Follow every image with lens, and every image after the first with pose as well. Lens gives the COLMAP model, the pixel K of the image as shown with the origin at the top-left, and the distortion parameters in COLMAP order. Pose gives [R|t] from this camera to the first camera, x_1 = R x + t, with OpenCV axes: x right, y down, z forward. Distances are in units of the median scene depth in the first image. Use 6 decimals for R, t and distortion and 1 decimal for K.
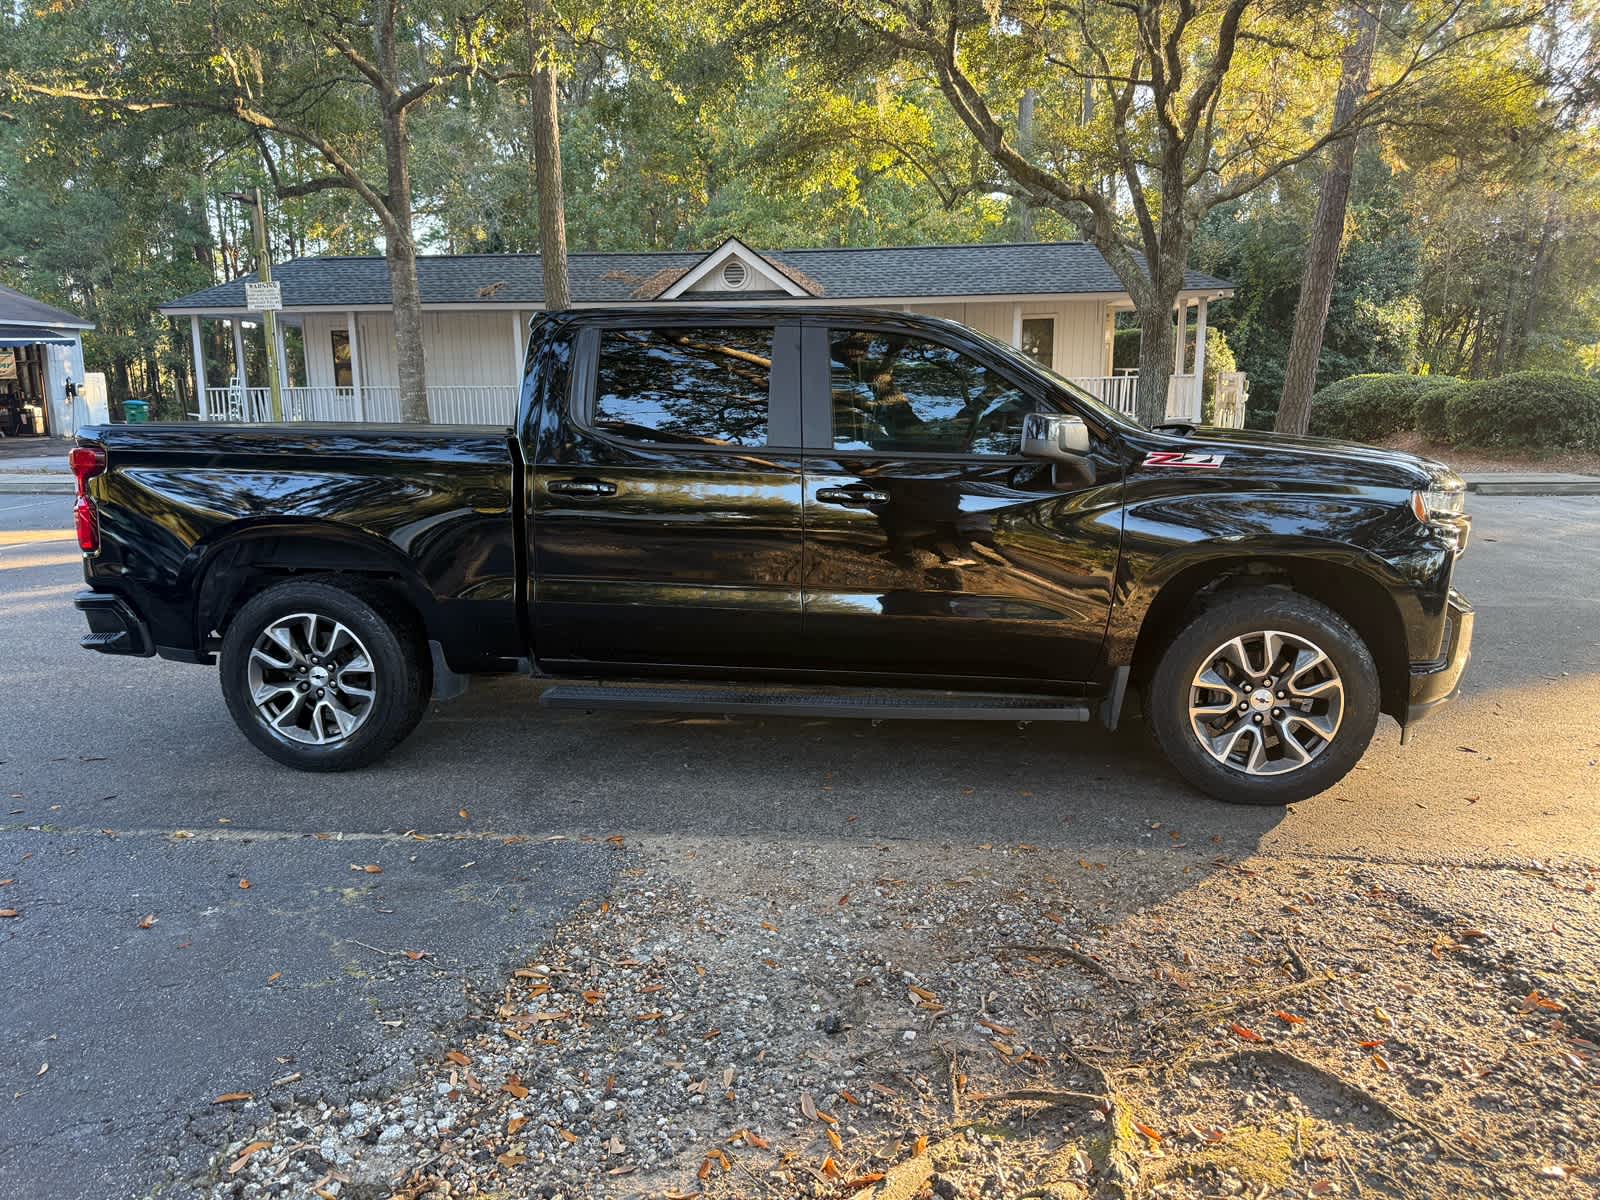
lens RADIAL K [[1139.5, 0, 798.4], [0, 1139.5, 586.7], [0, 0, 1]] dist [0.019739, -0.034846]
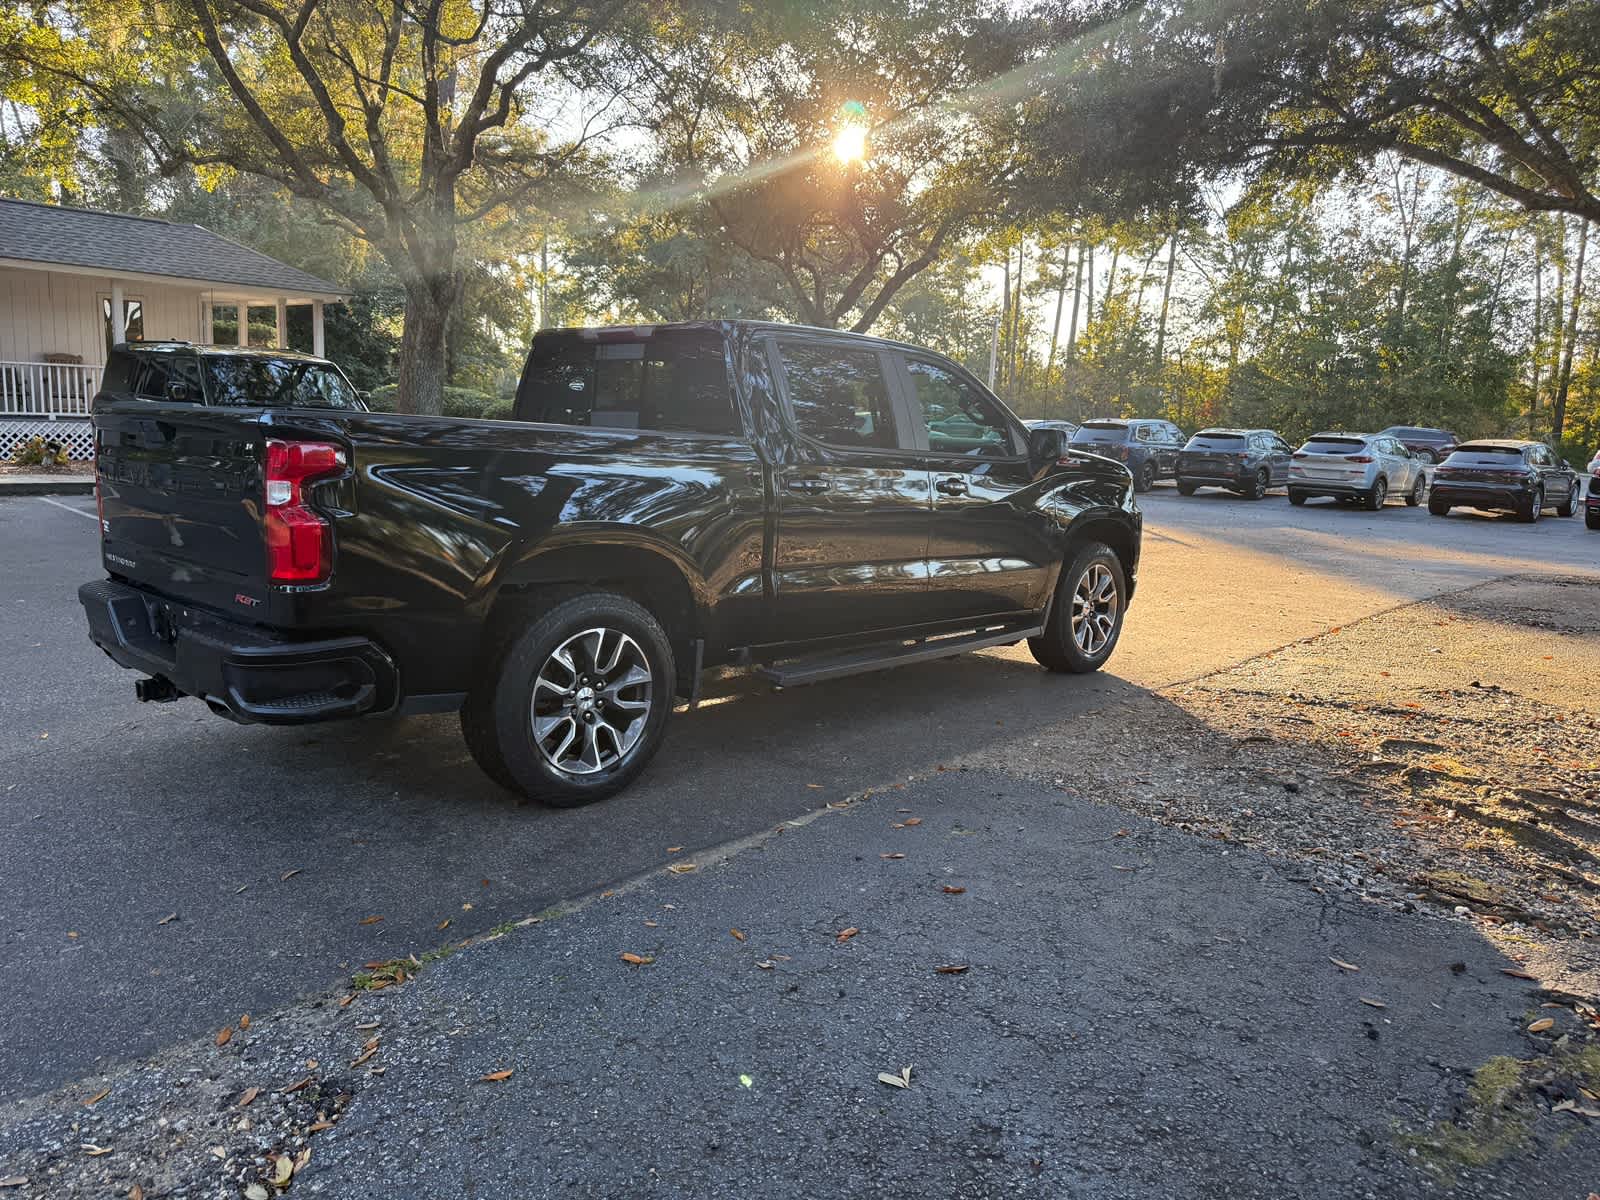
lens RADIAL K [[1139.5, 0, 803.1], [0, 1139.5, 598.6], [0, 0, 1]] dist [0.019739, -0.034846]
pose [[0.595788, -0.095081, 0.797494, -1.052655], [0.088781, 0.994679, 0.052264, -0.032501], [-0.798220, 0.039664, 0.601059, 0.323615]]
